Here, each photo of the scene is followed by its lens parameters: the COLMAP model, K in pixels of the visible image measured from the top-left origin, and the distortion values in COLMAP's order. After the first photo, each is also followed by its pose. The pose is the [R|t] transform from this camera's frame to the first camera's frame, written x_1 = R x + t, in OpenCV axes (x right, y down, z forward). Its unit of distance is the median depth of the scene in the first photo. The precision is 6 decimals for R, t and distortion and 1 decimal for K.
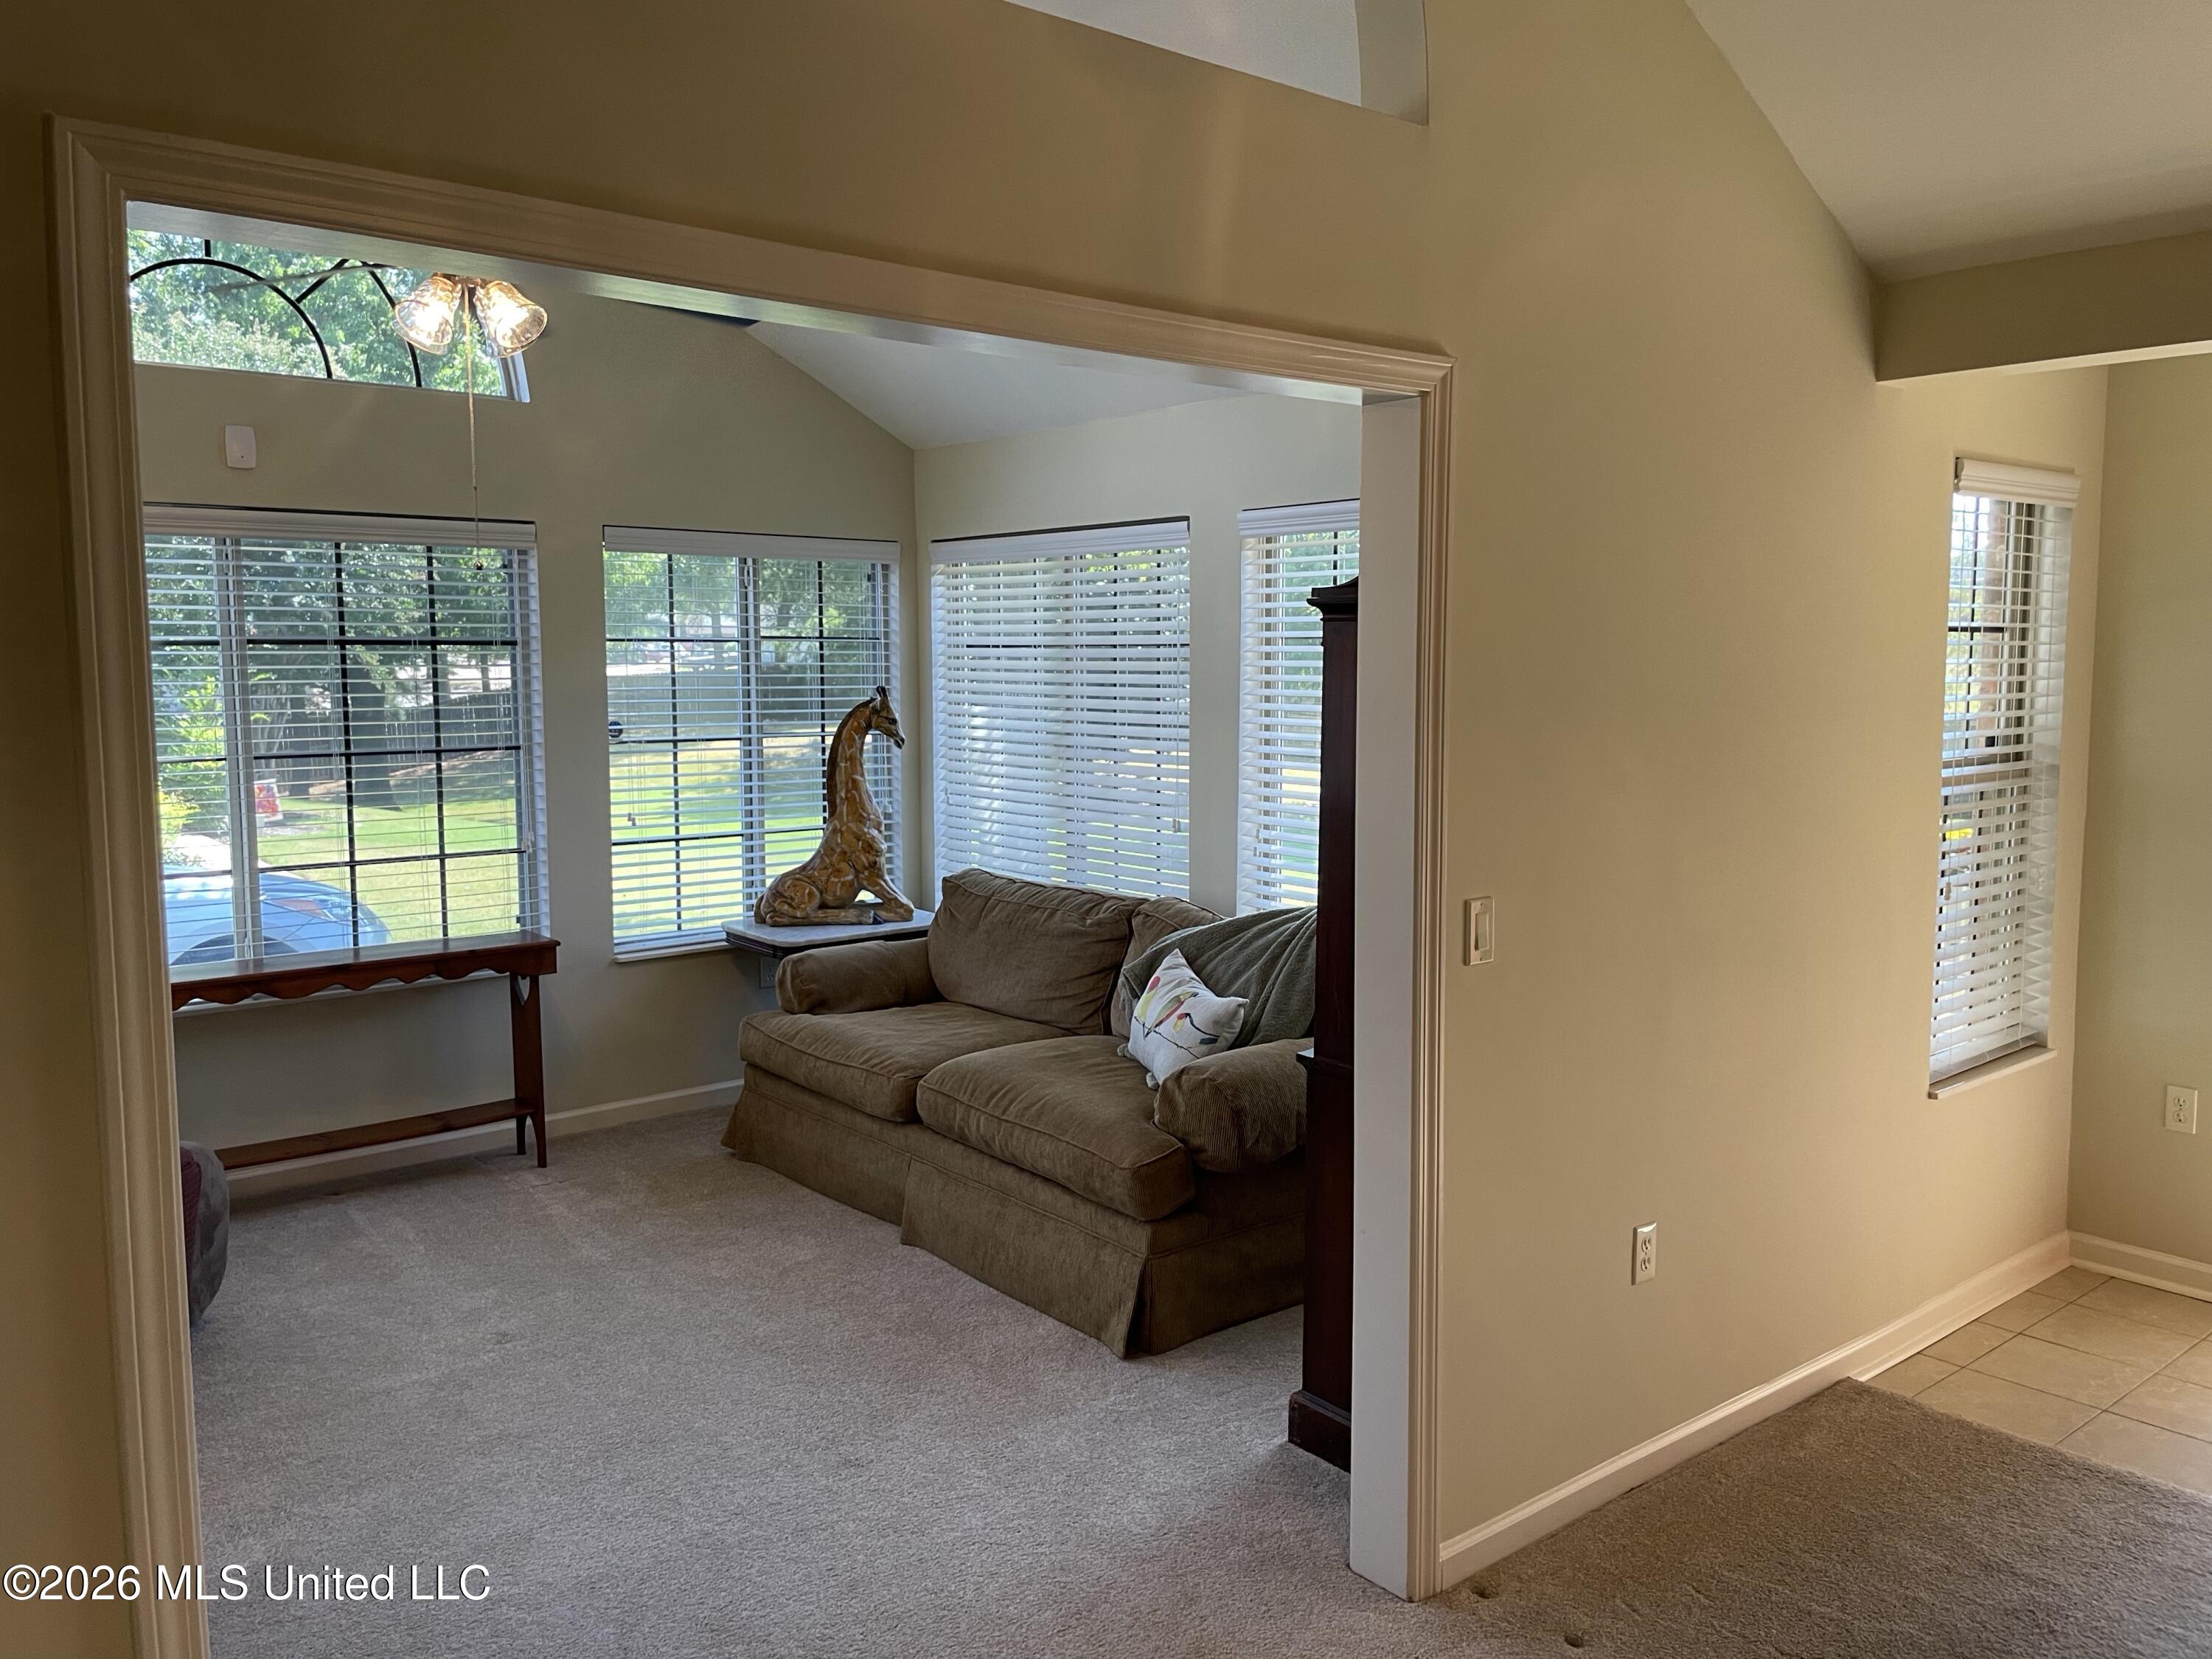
lens RADIAL K [[1684.7, 0, 1123.9], [0, 1684.7, 819.6], [0, 0, 1]] dist [0.072416, -0.054740]
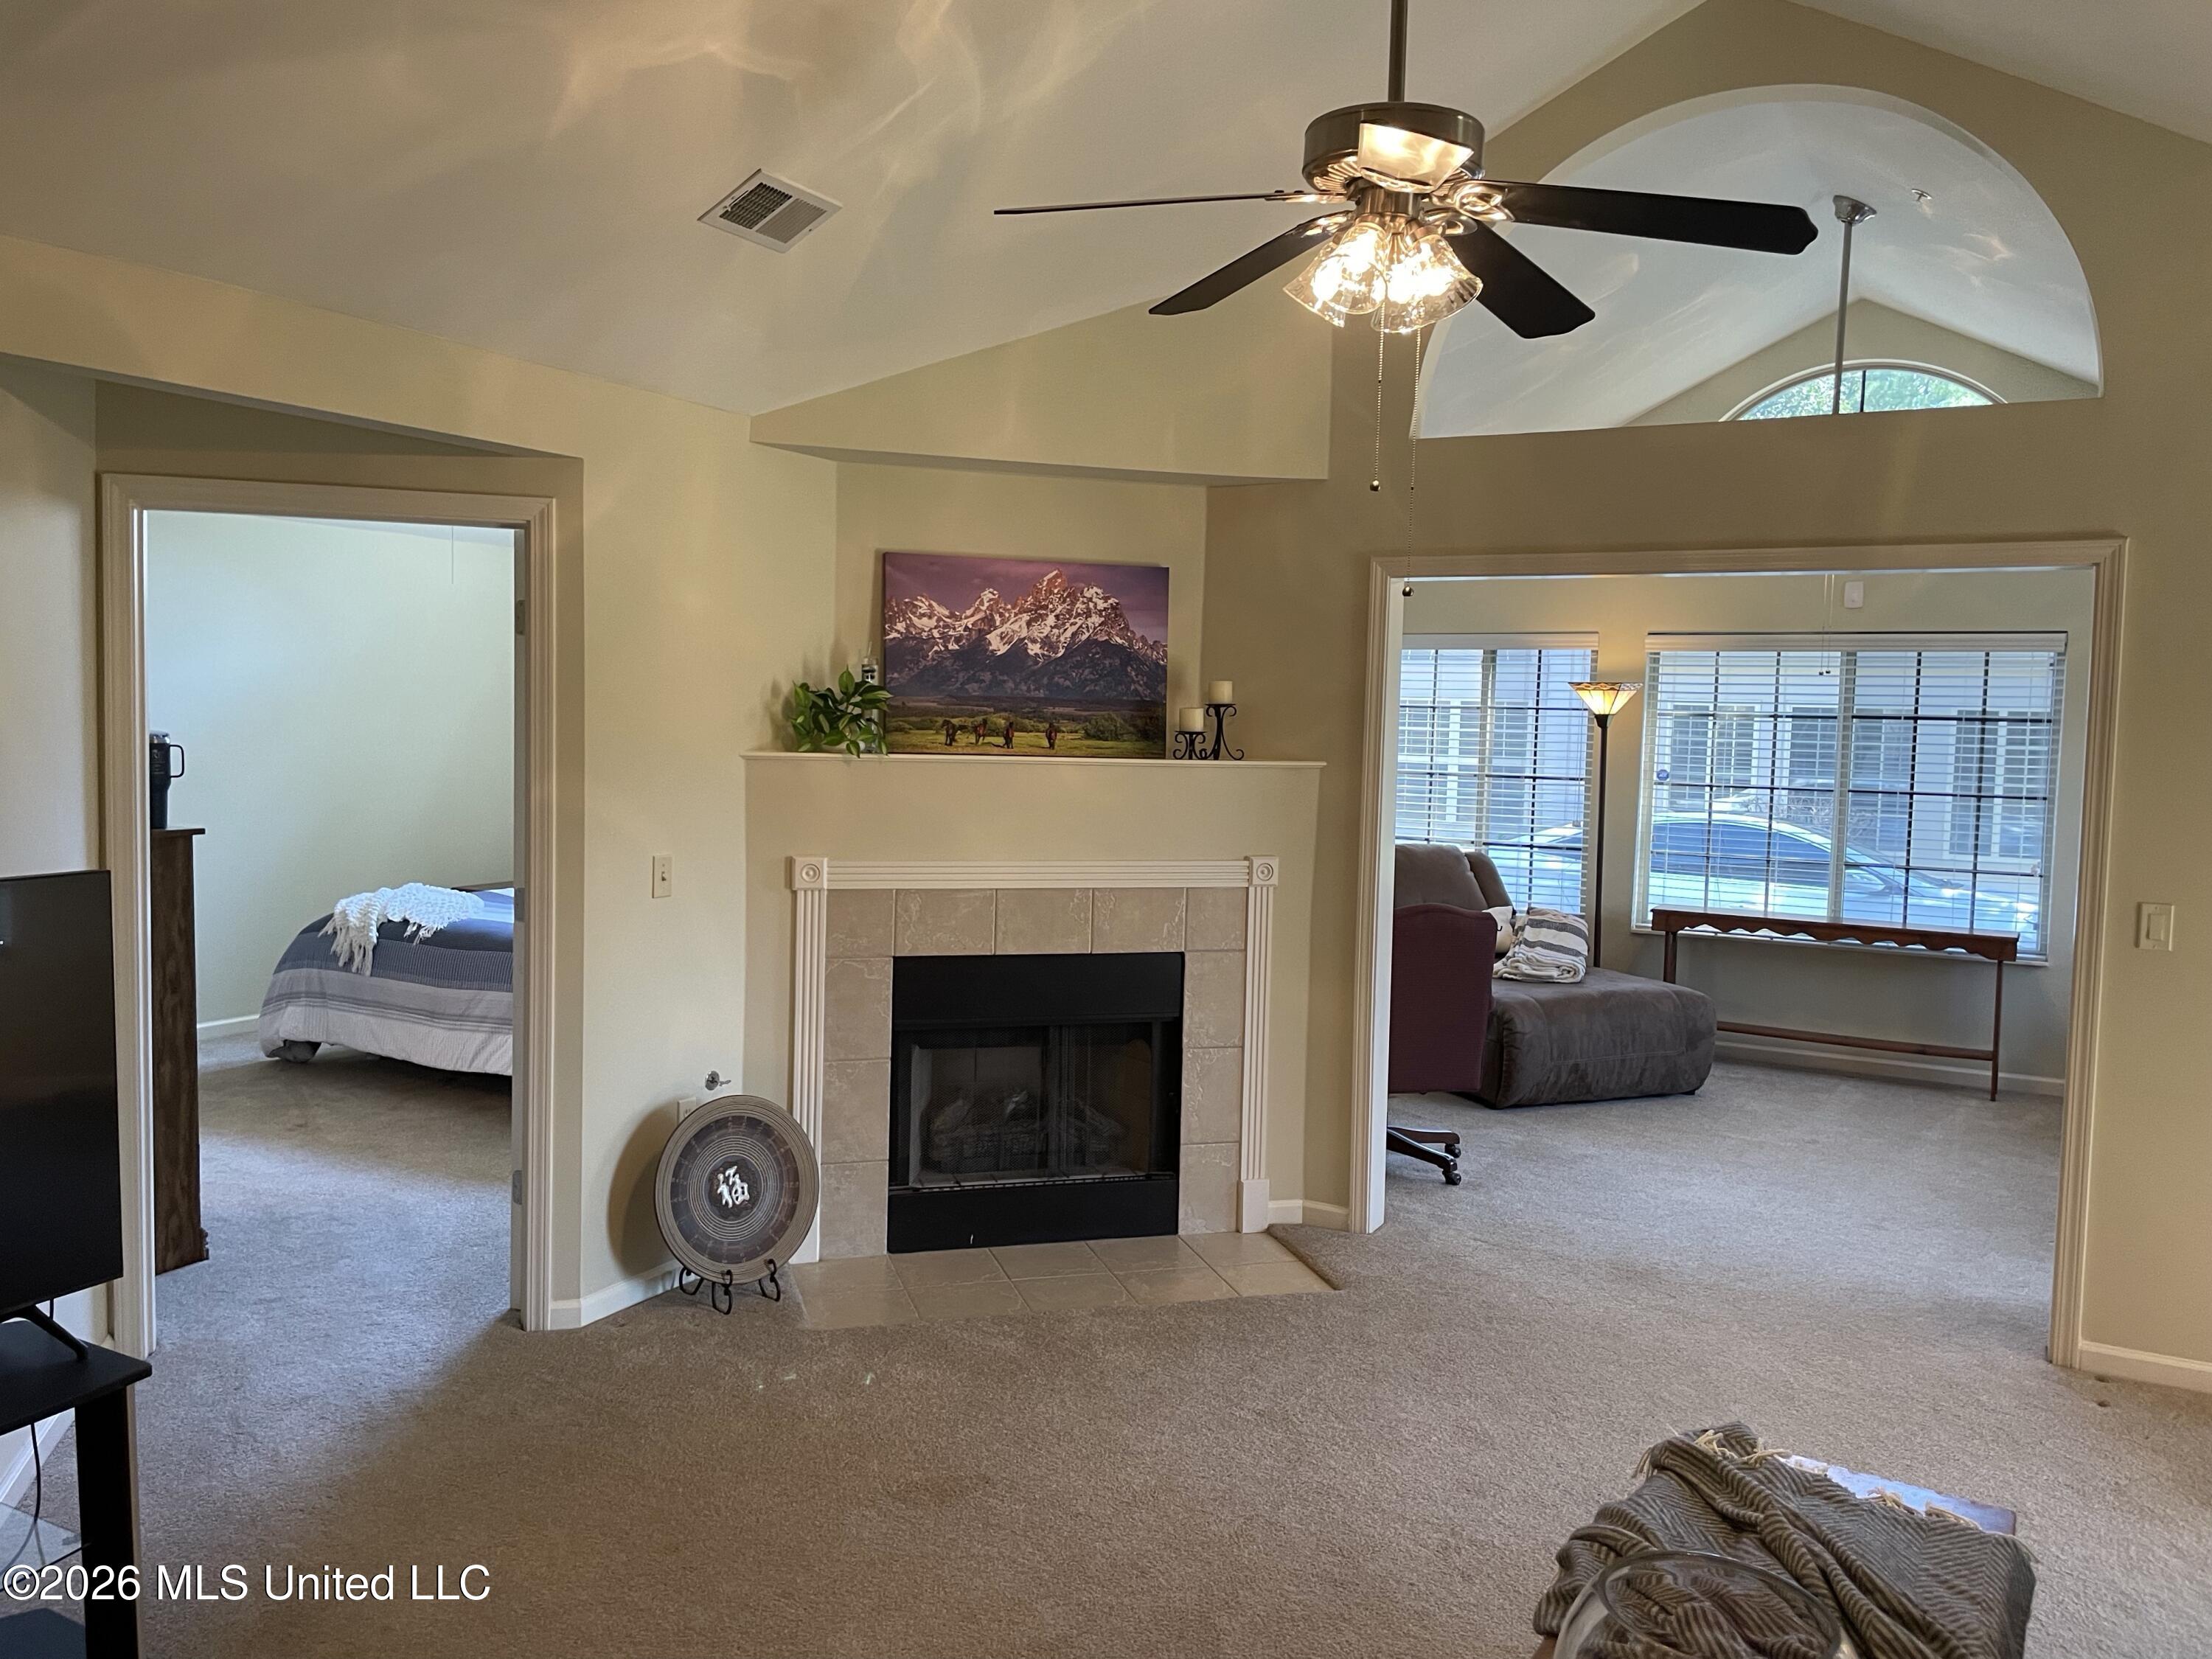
lens RADIAL K [[1684.7, 0, 1095.5], [0, 1684.7, 819.7], [0, 0, 1]] dist [0.072416, -0.054740]
pose [[0.366578, 0.075052, -0.927355, 0.742241], [-0.117478, 0.992497, 0.033886, 0.019710], [0.922941, 0.096522, 0.372644, -0.230202]]
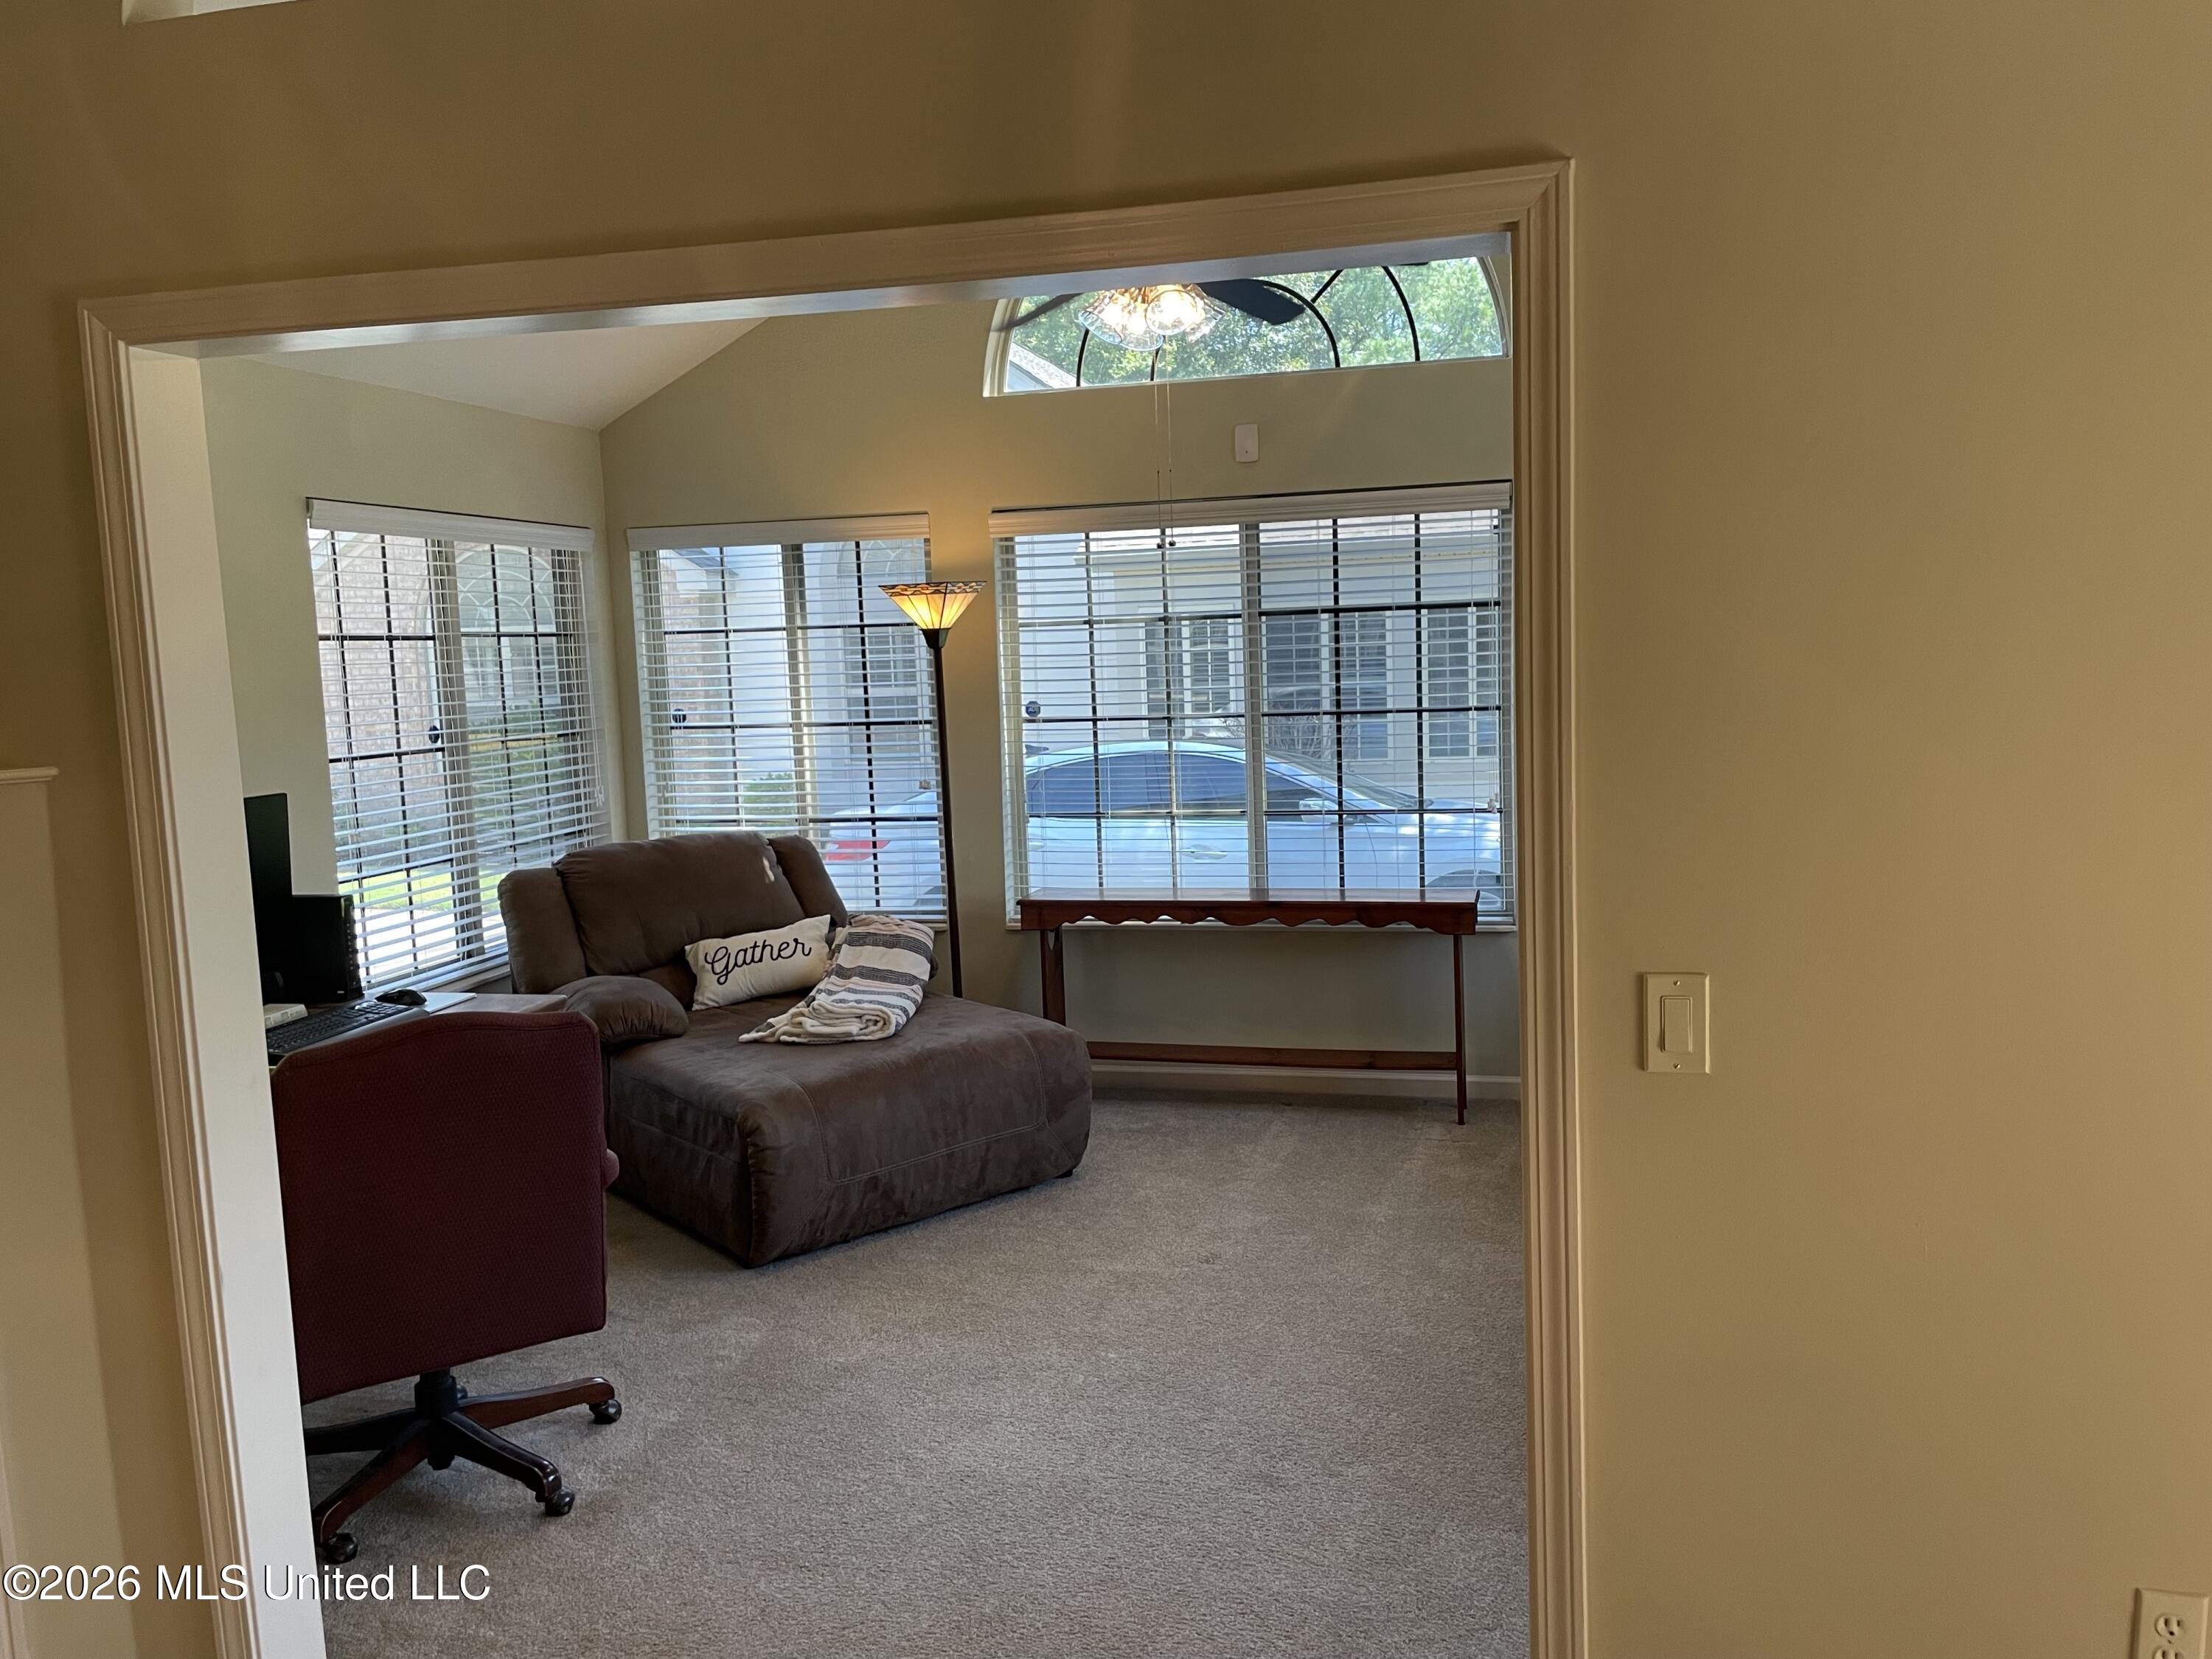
lens RADIAL K [[1684.7, 0, 1101.6], [0, 1684.7, 831.2], [0, 0, 1]] dist [0.072416, -0.054740]
pose [[0.596523, 0.075485, -0.799038, 0.364876], [-0.044894, 0.997147, 0.060685, -0.023734], [0.801339, -0.000328, 0.598210, 0.256733]]
